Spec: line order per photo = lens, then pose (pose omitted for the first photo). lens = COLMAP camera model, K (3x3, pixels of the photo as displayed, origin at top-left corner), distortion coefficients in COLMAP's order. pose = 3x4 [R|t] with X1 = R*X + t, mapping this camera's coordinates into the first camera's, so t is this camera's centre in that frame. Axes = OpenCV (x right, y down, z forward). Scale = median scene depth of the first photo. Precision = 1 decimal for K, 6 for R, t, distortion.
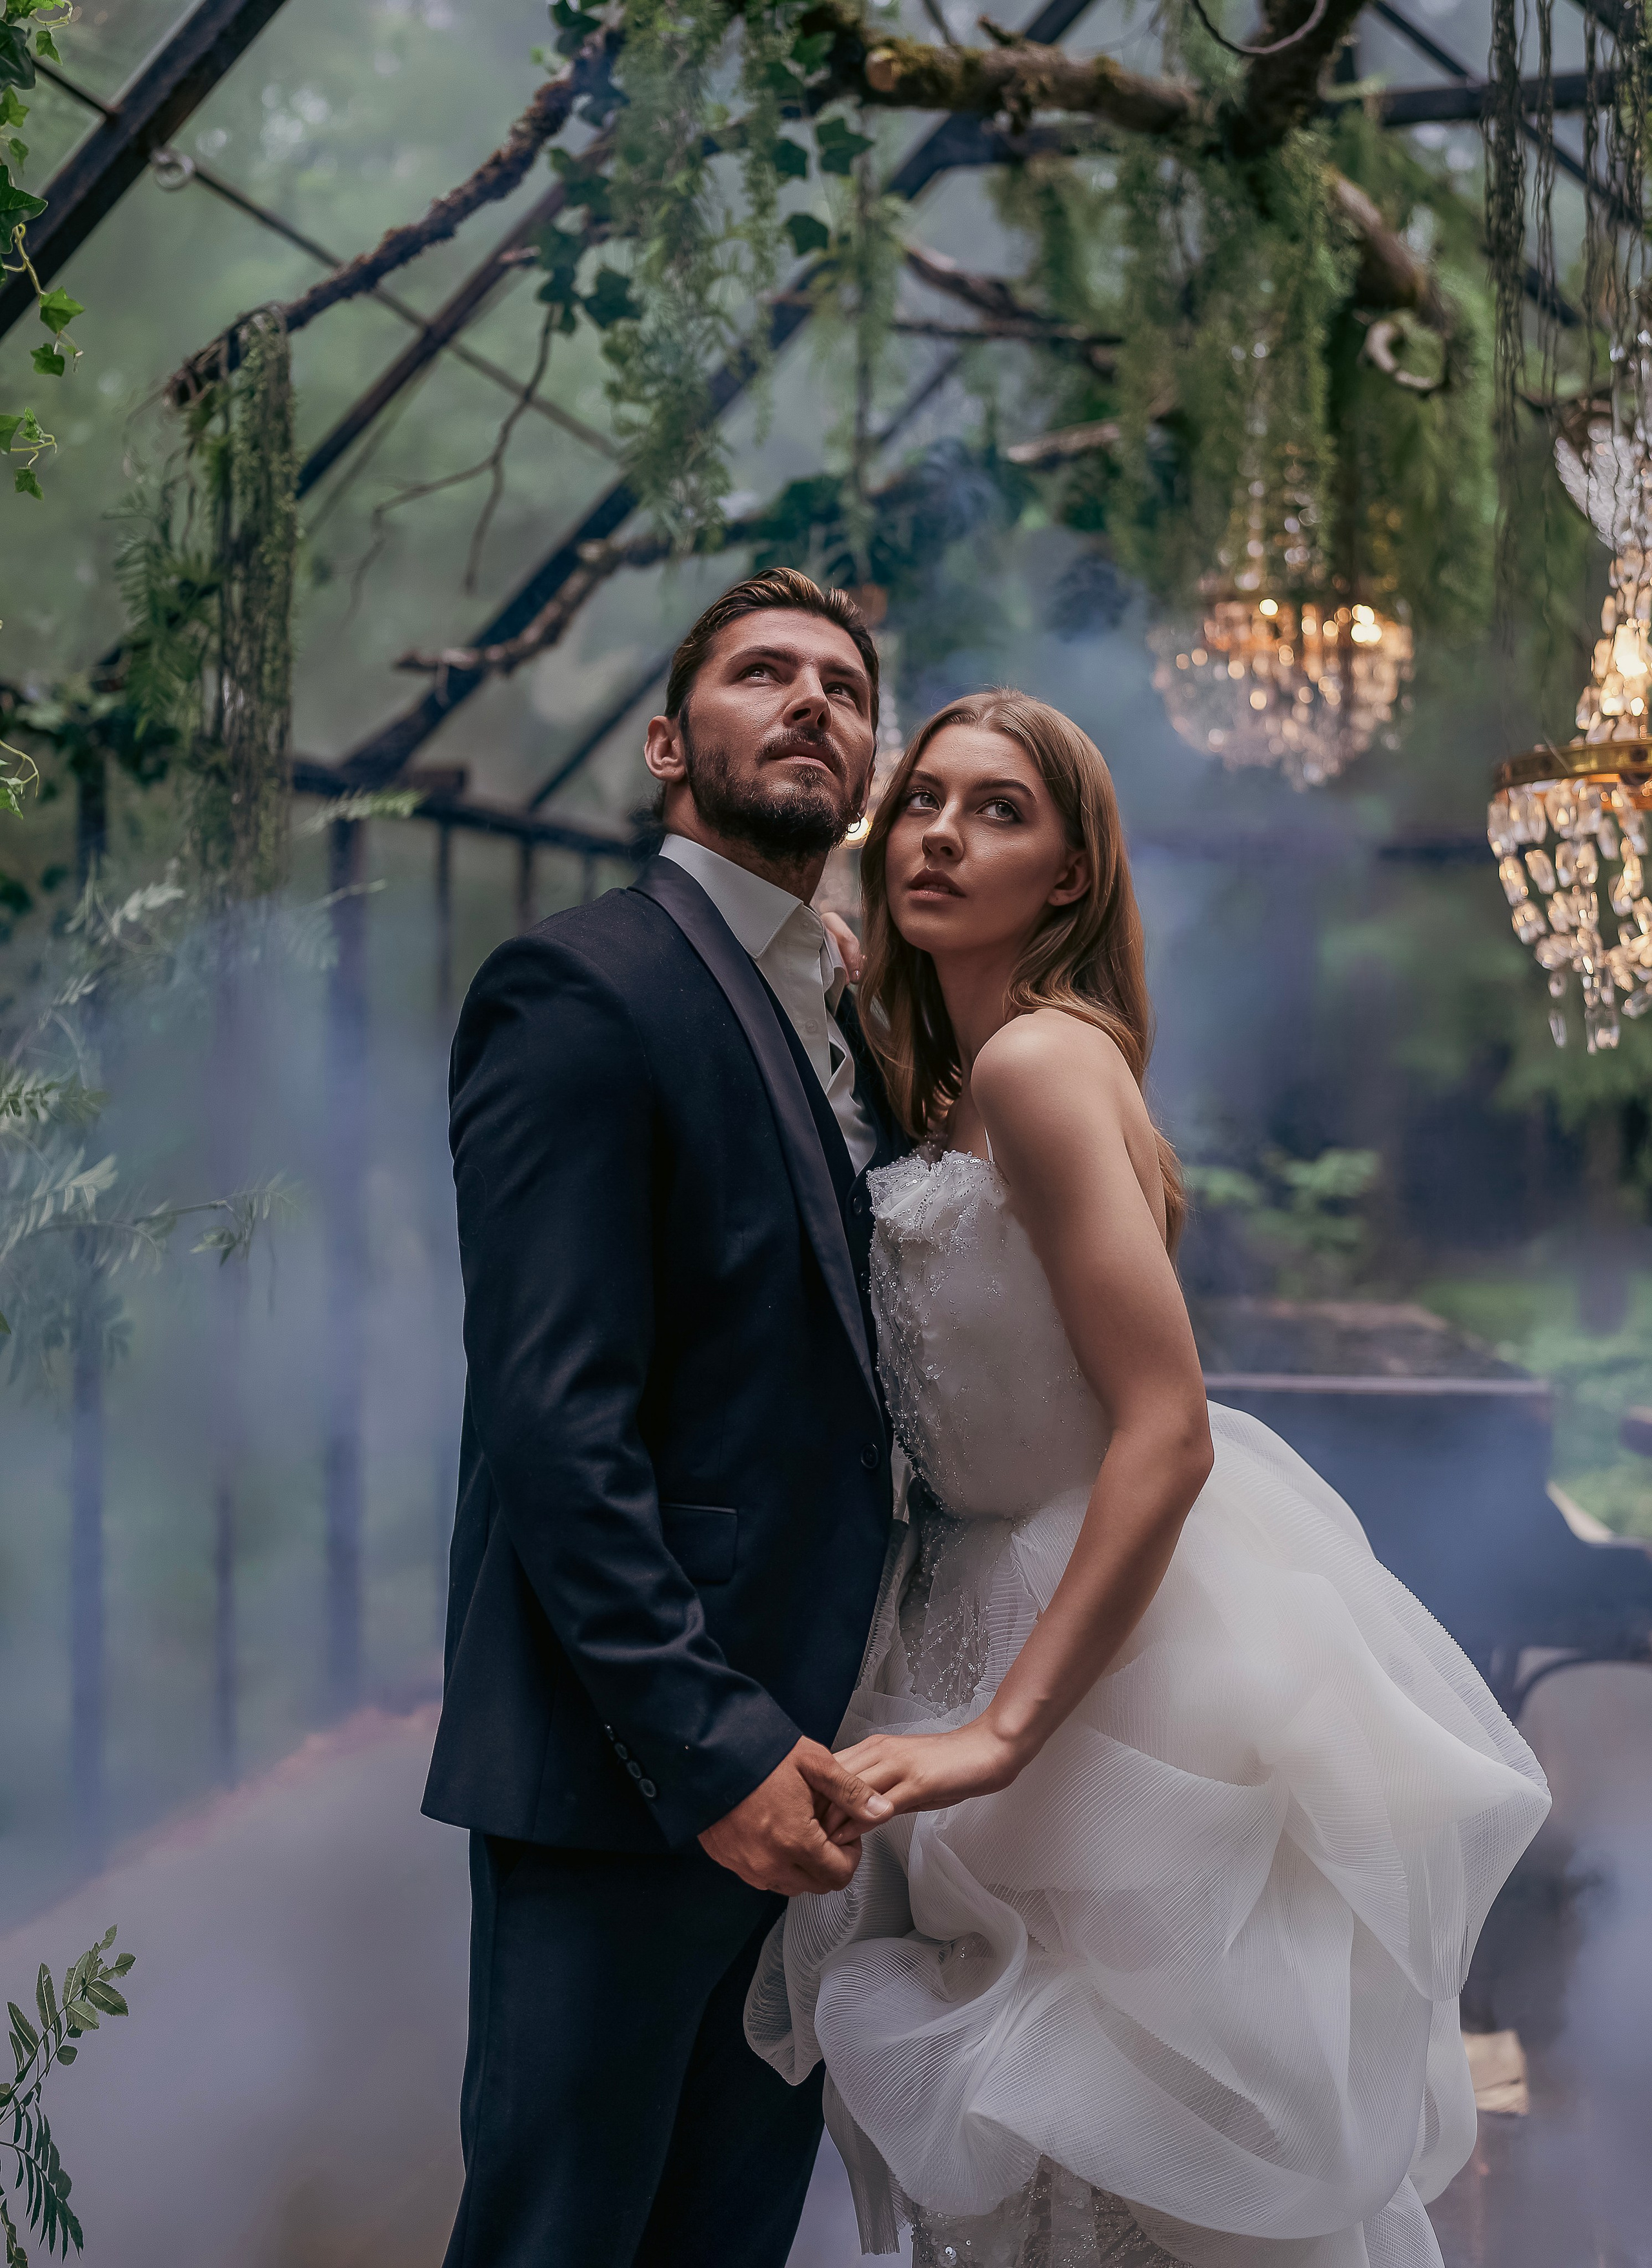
lens RADIAL K [[2478.5, 0, 797.9], [0, 2478.5, 996.9], [0, 0, 1]] dist [-0.005772, 0.003260]
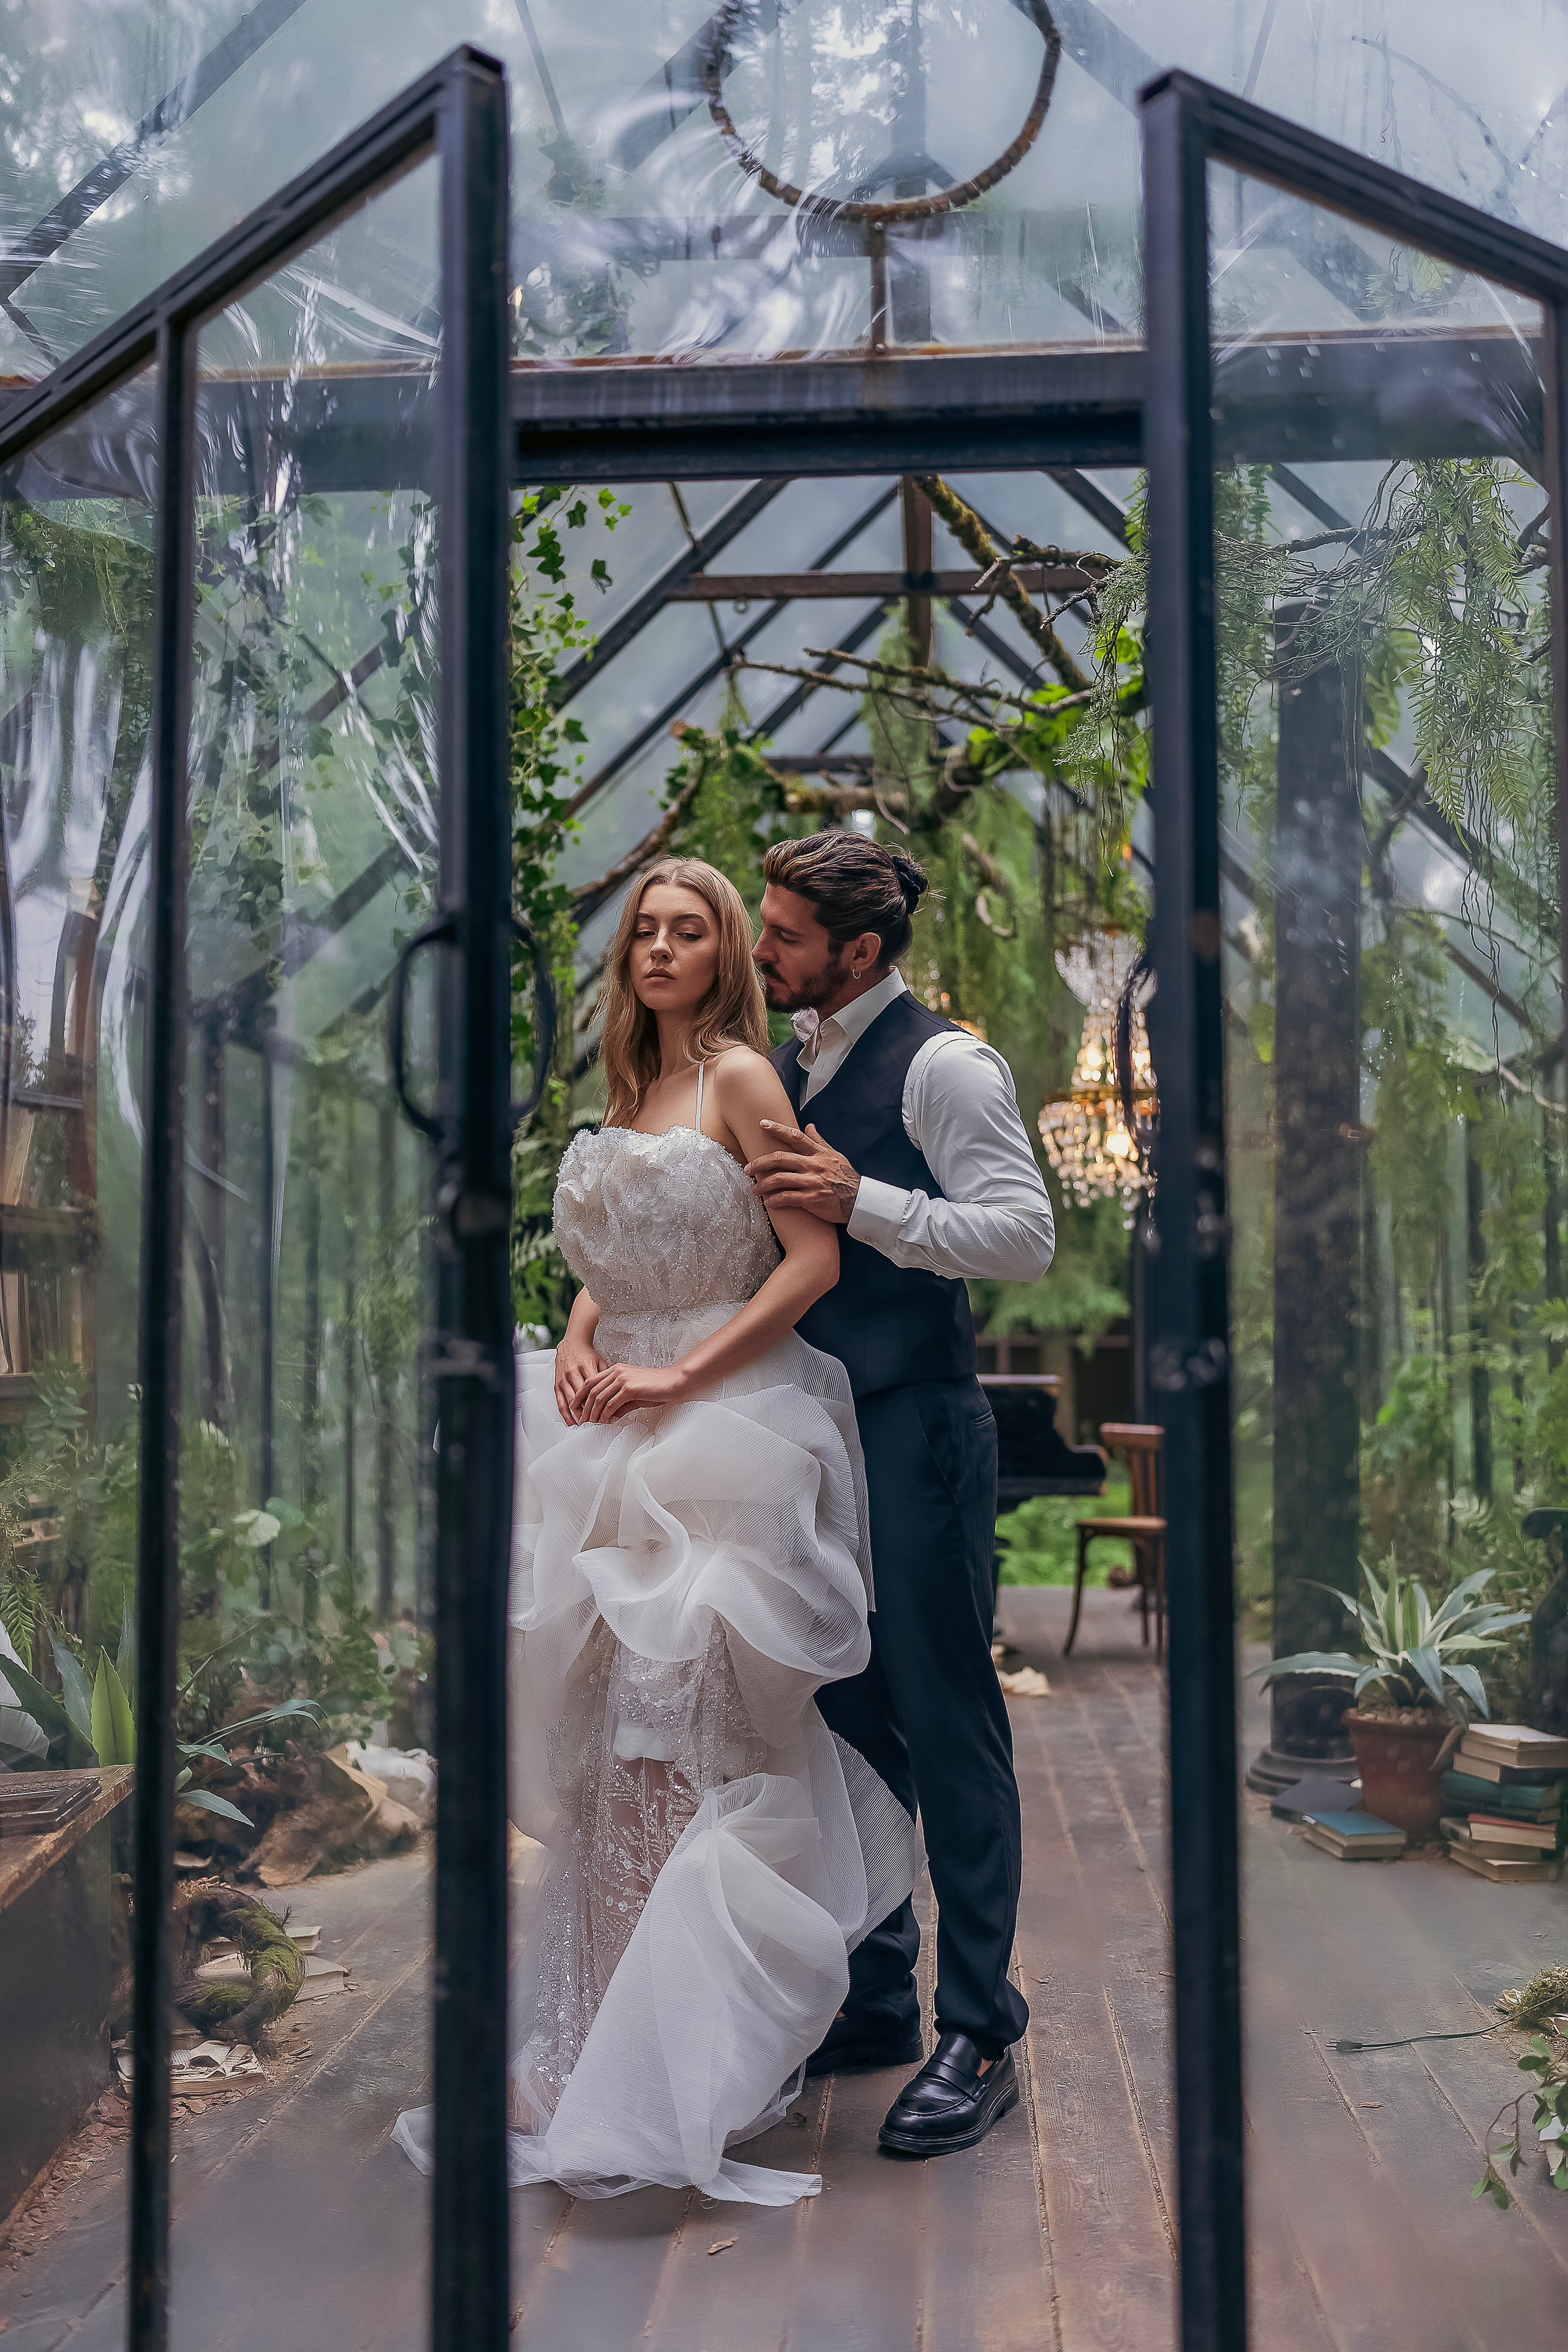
lens RADIAL K [[2261.9, 0, 796.7], [0, 2261.9, 1178.1], [0, 0, 1]] dist [0.004913, 0.008162]
pose [[0.978685, 0.012061, 0.205013, -0.339712], [-0.000651, 0.998451, -0.055630, 0.091650], [-0.205366, 0.054311, 0.977177, -0.936642]]
